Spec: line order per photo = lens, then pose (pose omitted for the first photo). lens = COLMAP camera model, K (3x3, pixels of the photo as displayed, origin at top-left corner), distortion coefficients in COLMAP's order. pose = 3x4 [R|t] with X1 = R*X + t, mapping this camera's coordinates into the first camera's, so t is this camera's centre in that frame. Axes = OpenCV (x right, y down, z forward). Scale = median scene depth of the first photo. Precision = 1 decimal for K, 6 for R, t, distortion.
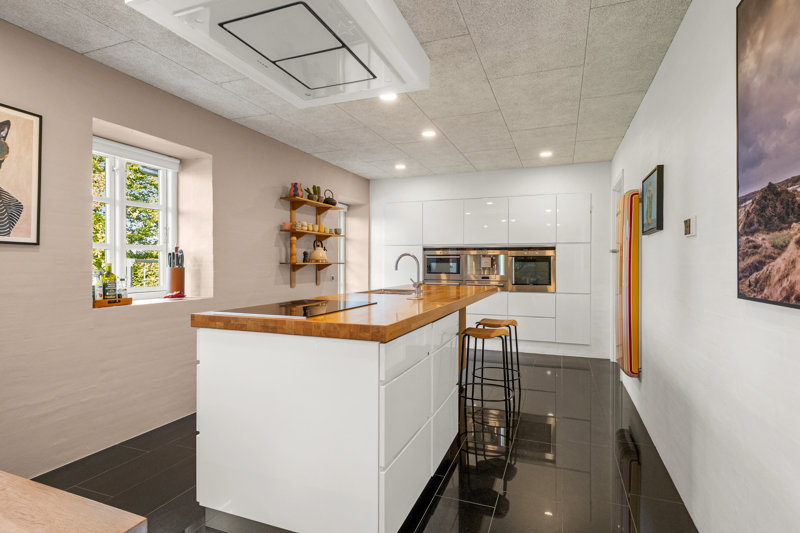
lens RADIAL K [[405.7, 0, 402.0], [0, 405.7, 261.5], [0, 0, 1]] dist [0.011620, 0.000263]
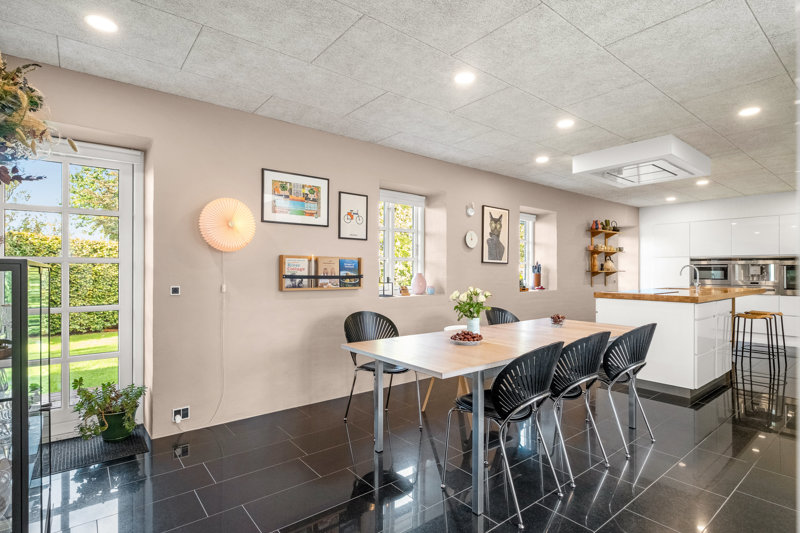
lens RADIAL K [[405.7, 0, 404.3], [0, 405.7, 269.3], [0, 0, 1]] dist [0.011620, 0.000263]
pose [[0.871406, -0.002282, -0.490557, -0.124623], [0.002459, 0.999997, -0.000283, -0.003928], [0.490556, -0.000960, 0.871409, -0.677669]]
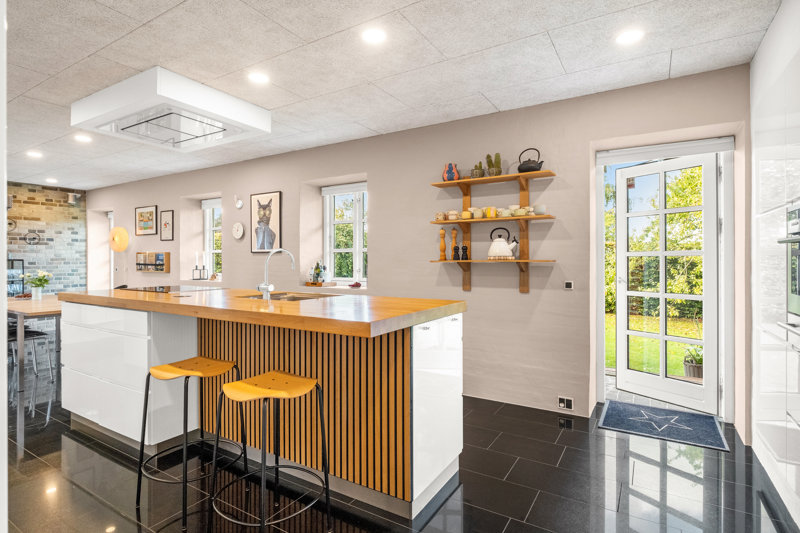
lens RADIAL K [[414.8, 0, 401.4], [0, 414.8, 264.1], [0, 0, 1]] dist [-0.004345, 0.000755]
pose [[-0.172932, -0.006316, -0.984913, 0.543366], [-0.002738, 0.999979, -0.005932, 0.015136], [0.984930, 0.001671, -0.172946, 0.965516]]
